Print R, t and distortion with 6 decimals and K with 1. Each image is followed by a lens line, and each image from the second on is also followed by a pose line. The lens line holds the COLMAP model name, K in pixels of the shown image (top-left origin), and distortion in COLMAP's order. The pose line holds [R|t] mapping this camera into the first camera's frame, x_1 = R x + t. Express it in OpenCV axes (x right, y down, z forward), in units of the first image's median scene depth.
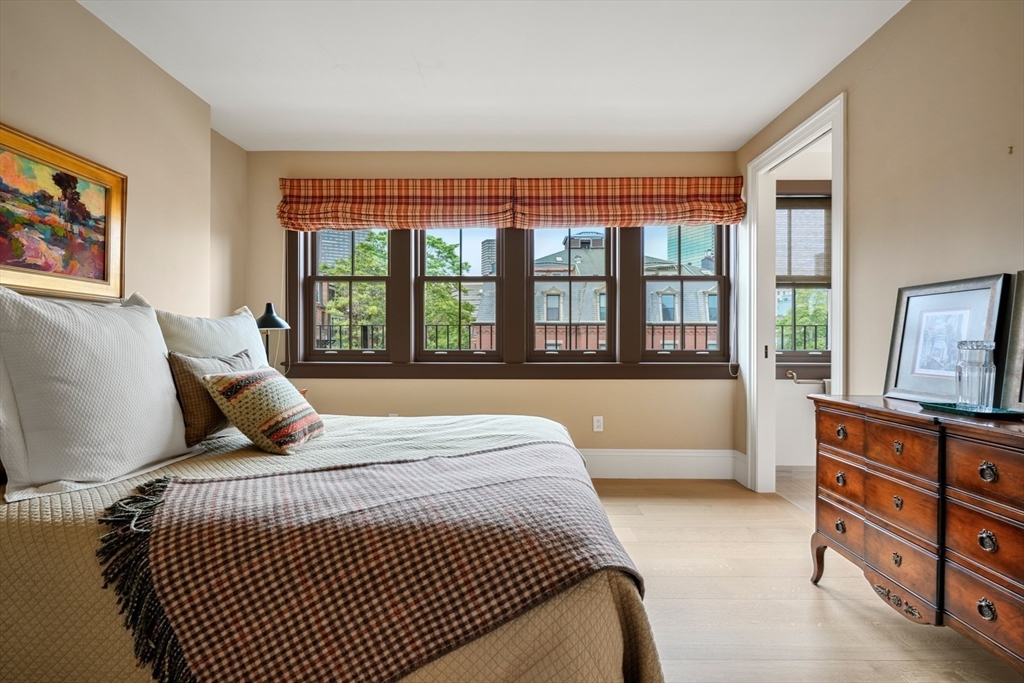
lens RADIAL K [[441.0, 0, 512.0], [0, 441.0, 341.5], [0, 0, 1]] dist [-0.001694, -0.000065]
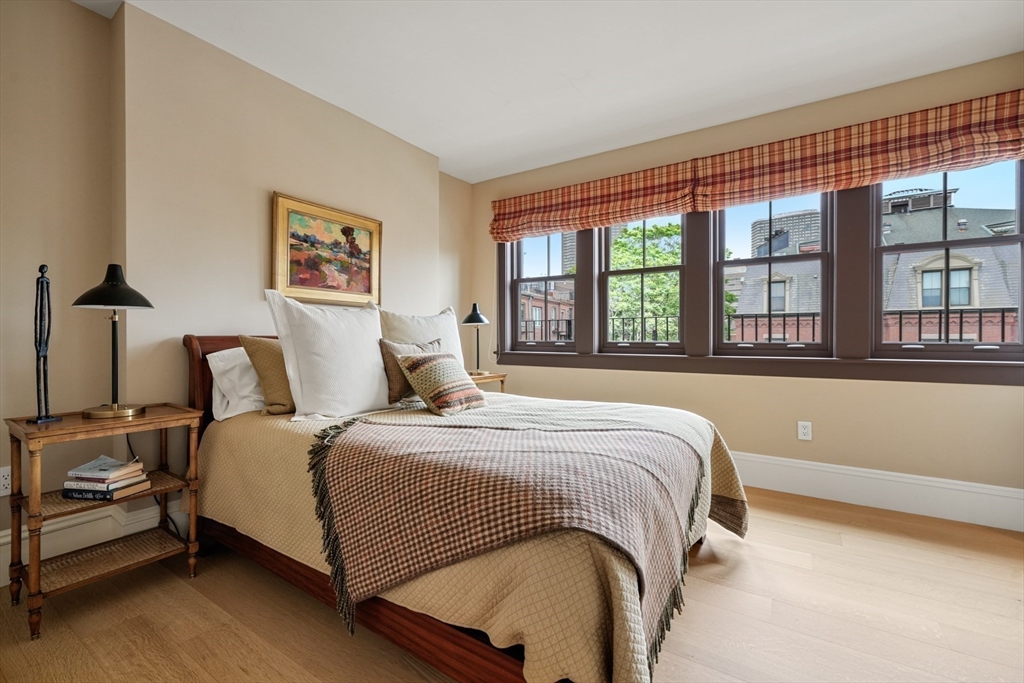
lens RADIAL K [[441.0, 0, 512.0], [0, 441.0, 341.5], [0, 0, 1]] dist [-0.001694, -0.000065]
pose [[0.838735, 0.002818, -0.544533, 0.338541], [0.002579, 0.999955, 0.009148, 0.016276], [0.544534, -0.009077, 0.838690, -0.005961]]
